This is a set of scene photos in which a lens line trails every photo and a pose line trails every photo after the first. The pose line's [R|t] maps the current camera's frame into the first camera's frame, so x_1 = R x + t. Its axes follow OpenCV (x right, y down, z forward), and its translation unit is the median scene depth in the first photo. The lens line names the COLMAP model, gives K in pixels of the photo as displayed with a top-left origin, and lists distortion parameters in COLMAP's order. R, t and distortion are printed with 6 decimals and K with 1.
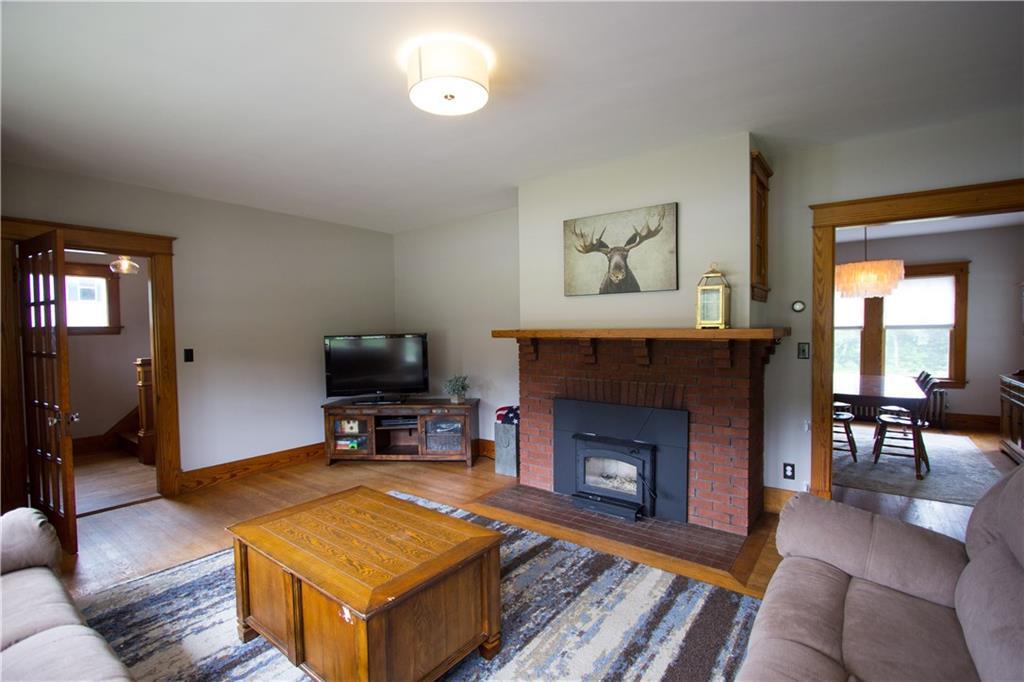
lens RADIAL K [[472.2, 0, 511.2], [0, 472.2, 342.7], [0, 0, 1]] dist [-0.014051, 0.000556]
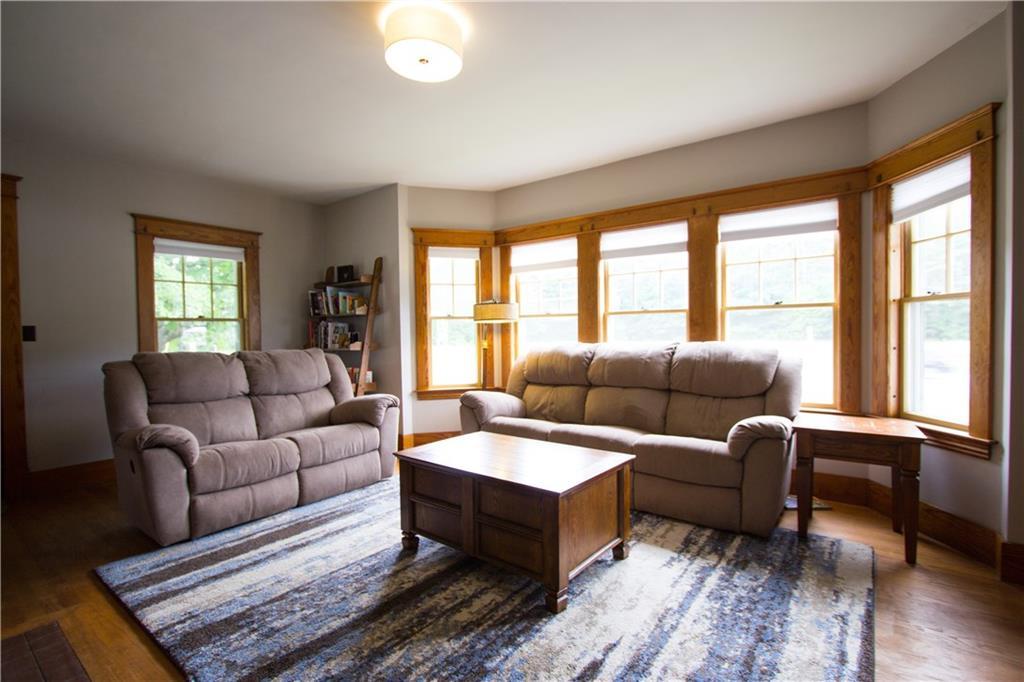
lens RADIAL K [[472.2, 0, 509.7], [0, 472.2, 339.5], [0, 0, 1]] dist [-0.014051, 0.000556]
pose [[-0.999594, 0.025648, 0.012412, -0.191389], [0.026232, 0.998430, 0.049485, 0.028650], [-0.011123, 0.049790, -0.998698, 1.251485]]
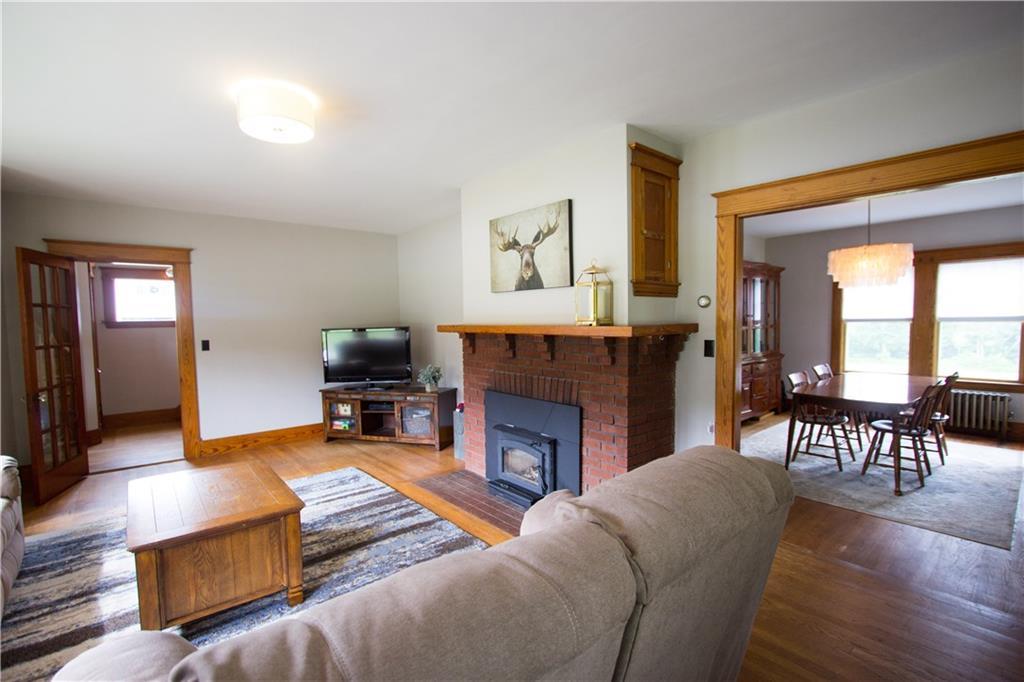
lens RADIAL K [[472.2, 0, 514.6], [0, 472.2, 345.6], [0, 0, 1]] dist [-0.014051, 0.000556]
pose [[0.975135, 0.010529, -0.221359, 0.424032], [-0.003834, 0.999523, 0.030652, -0.015498], [0.221577, -0.029041, 0.974710, -0.010261]]
